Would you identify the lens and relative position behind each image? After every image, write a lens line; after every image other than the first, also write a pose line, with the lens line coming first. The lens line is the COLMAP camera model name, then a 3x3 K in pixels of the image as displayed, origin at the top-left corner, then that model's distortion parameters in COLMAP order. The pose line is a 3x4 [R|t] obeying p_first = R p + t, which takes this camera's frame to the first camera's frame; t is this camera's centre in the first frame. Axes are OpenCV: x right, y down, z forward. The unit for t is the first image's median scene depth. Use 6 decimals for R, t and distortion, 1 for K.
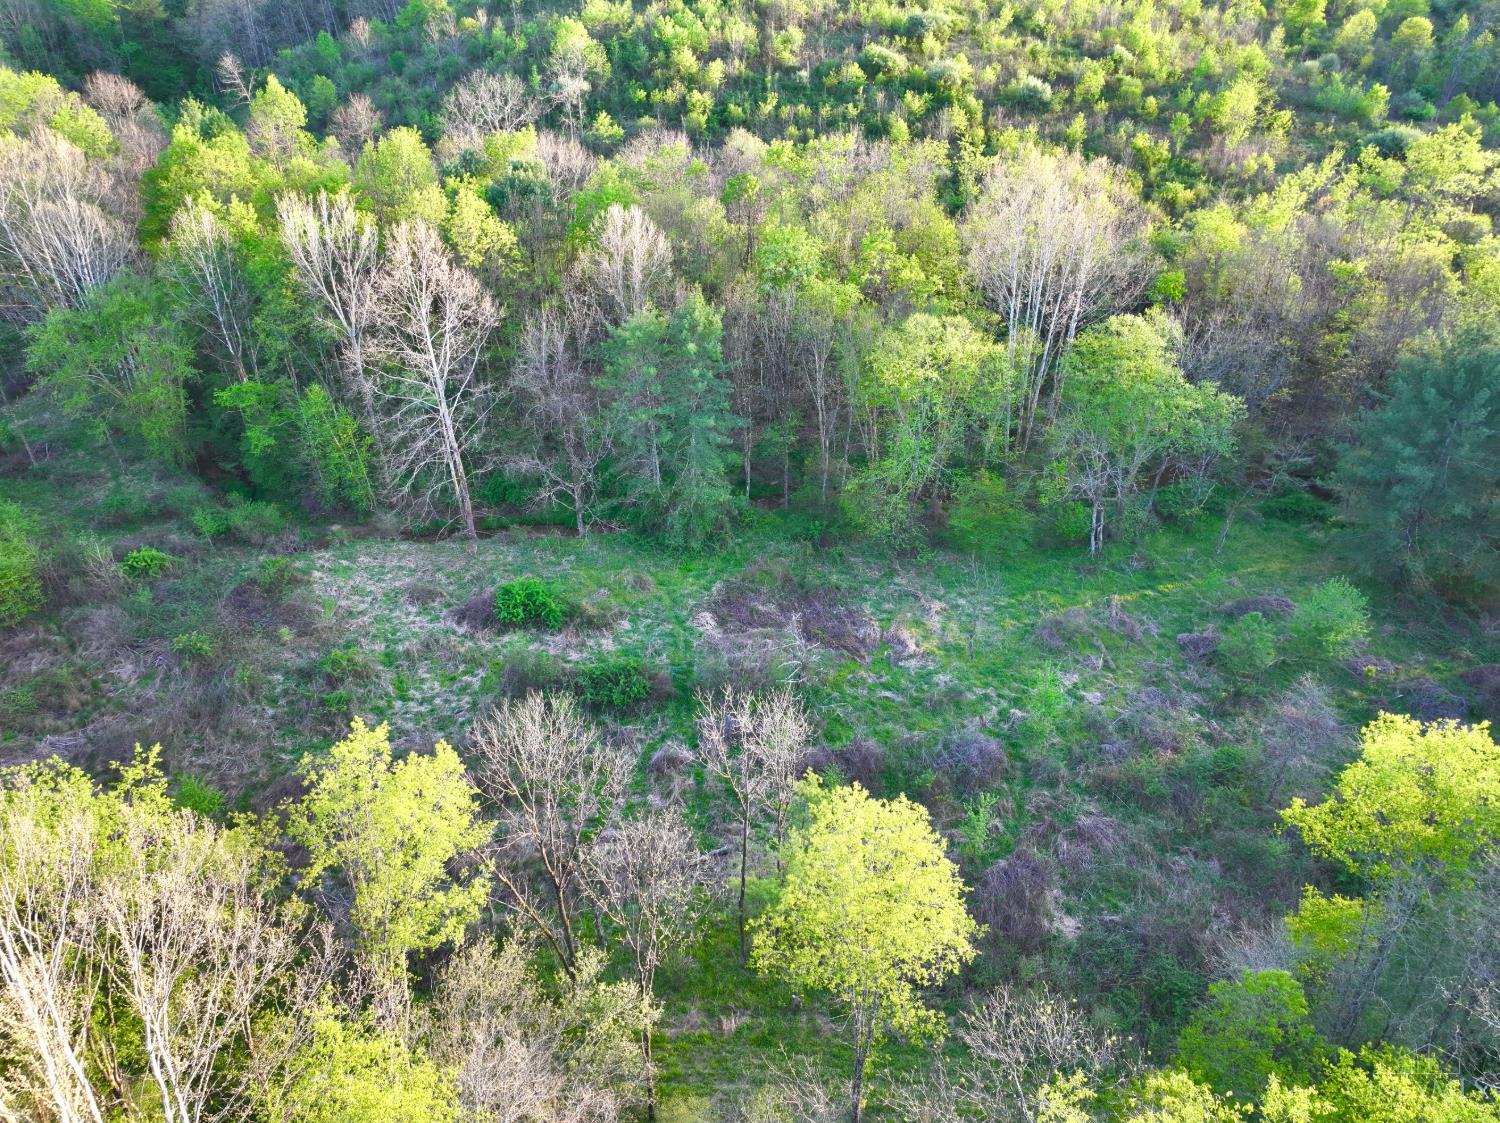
lens RADIAL K [[1055.0, 0, 745.6], [0, 1055.0, 558.9], [0, 0, 1]] dist [-0.002277, 0.020024]
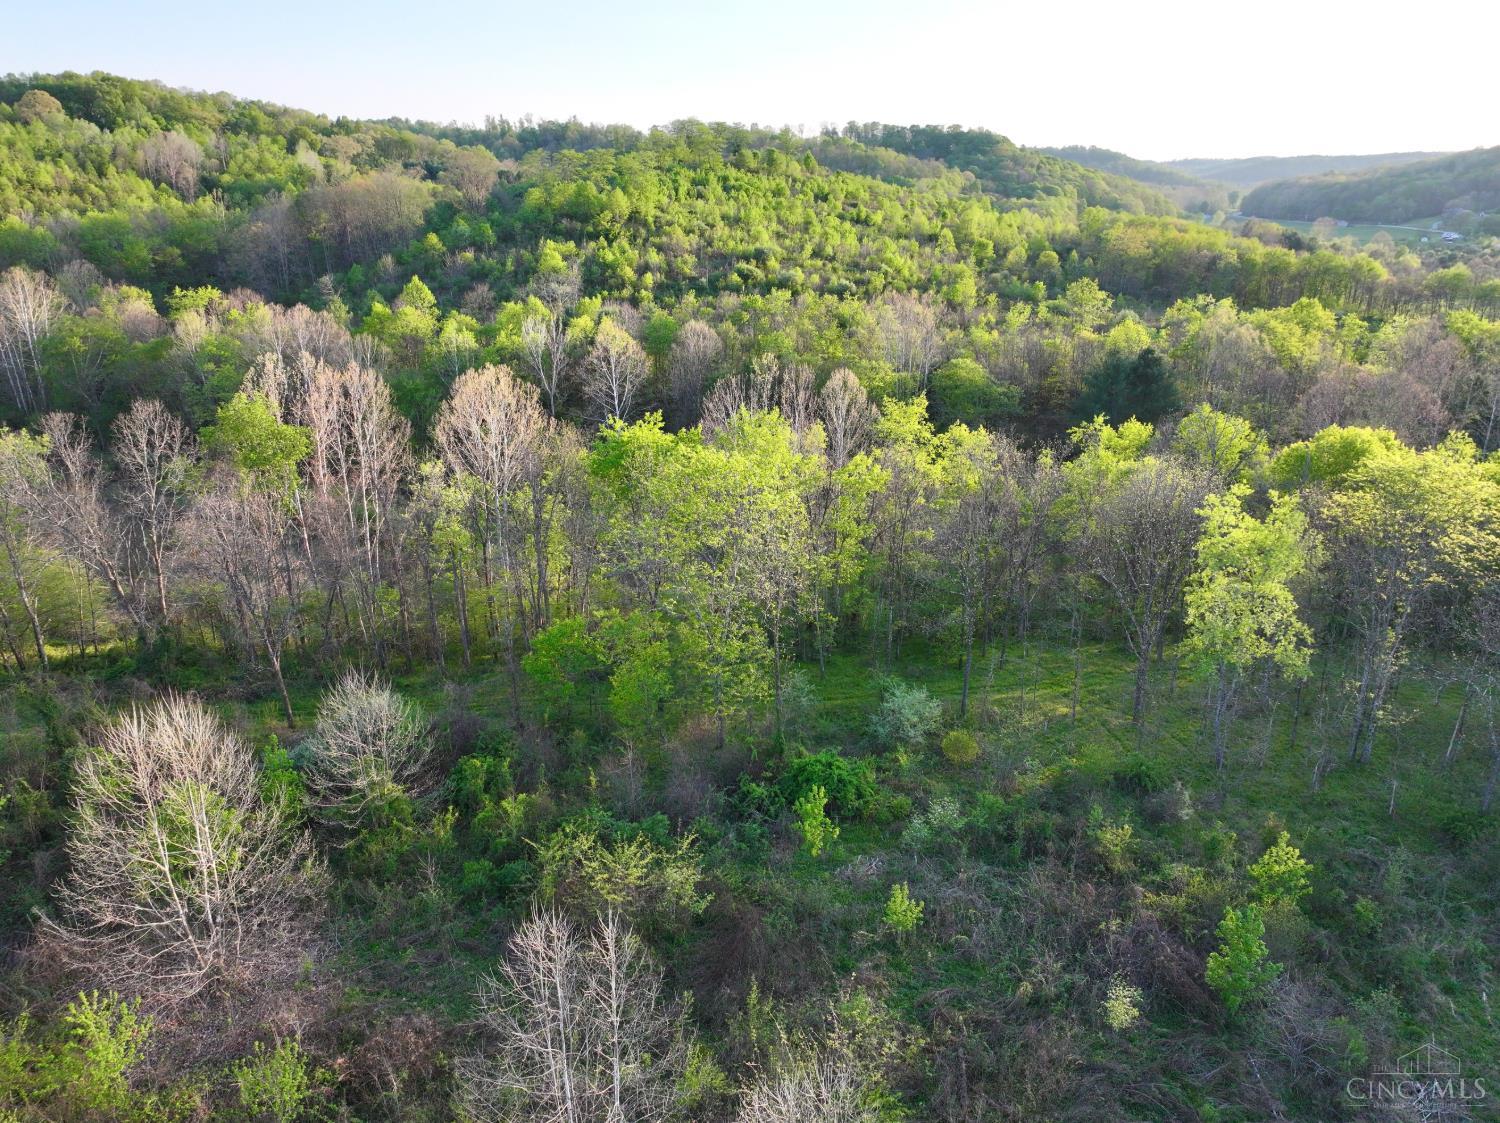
lens RADIAL K [[1055.0, 0, 752.0], [0, 1055.0, 571.2], [0, 0, 1]] dist [-0.002277, 0.020024]
pose [[0.966334, -0.089544, 0.241204, -0.454034], [0.138723, 0.970875, -0.195340, 0.419545], [-0.216688, 0.222224, 0.950612, -0.613626]]
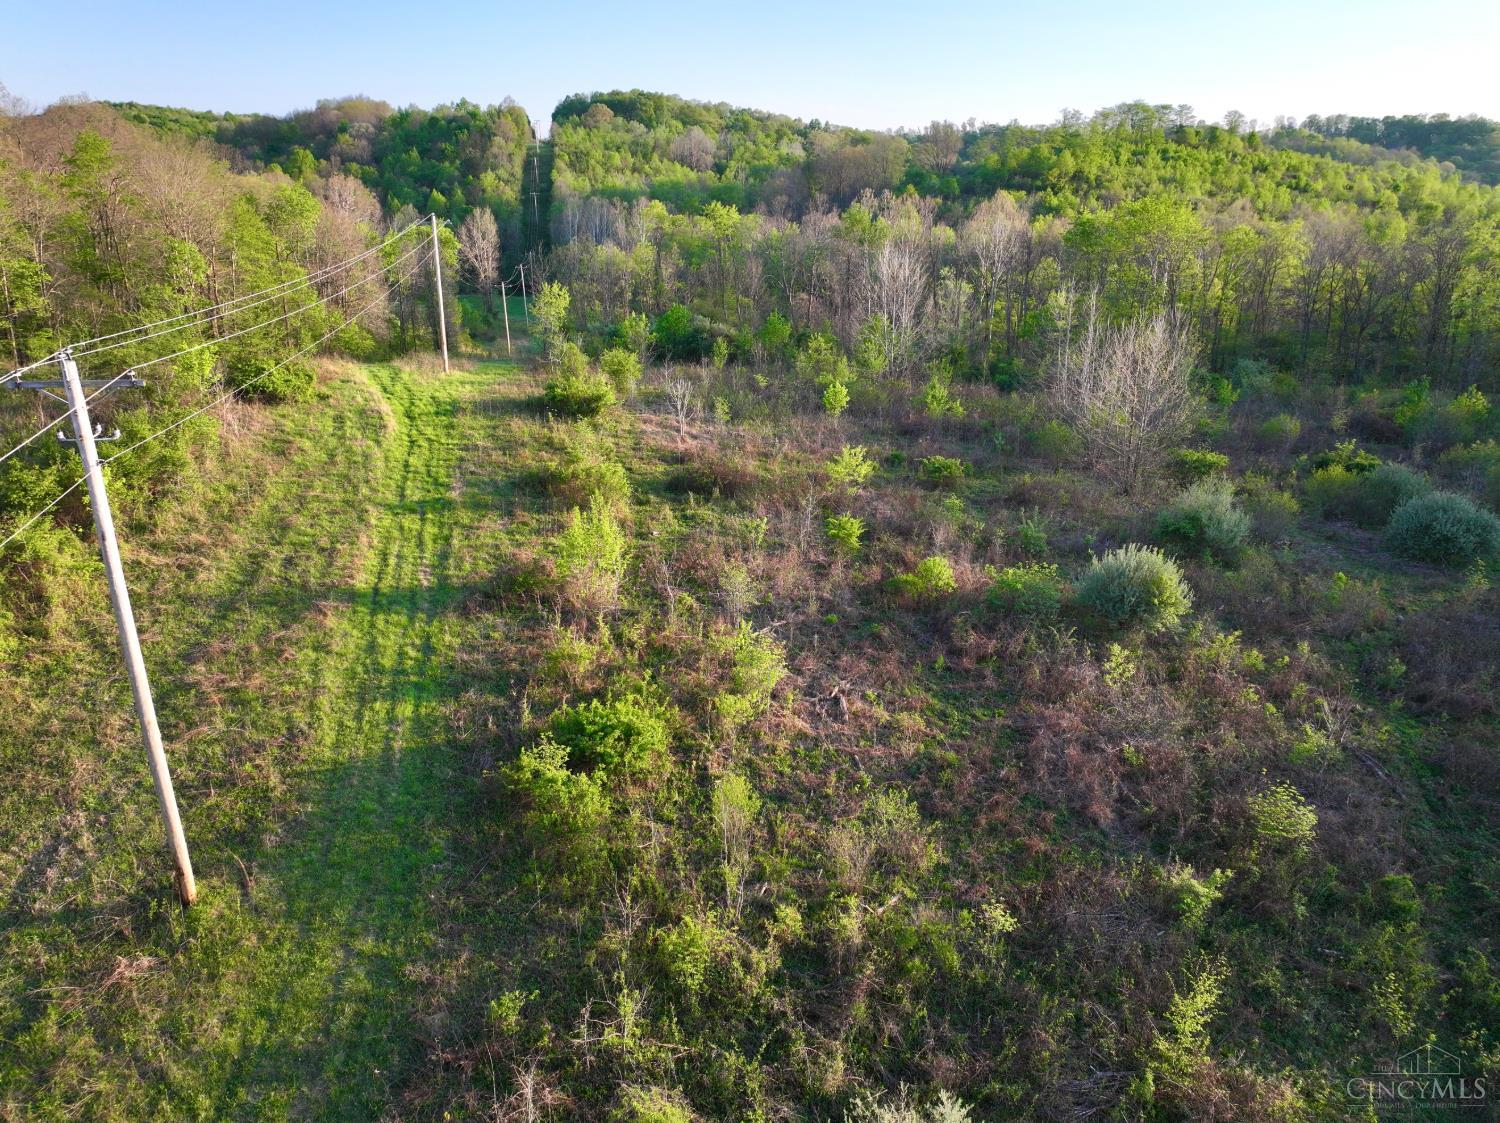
lens RADIAL K [[1055.0, 0, 749.4], [0, 1055.0, 566.1], [0, 0, 1]] dist [-0.002277, 0.020024]
pose [[0.993329, 0.034616, -0.109992, -0.601761], [-0.058946, 0.972261, -0.226349, 0.881391], [0.099106, 0.231323, 0.967816, -1.059045]]
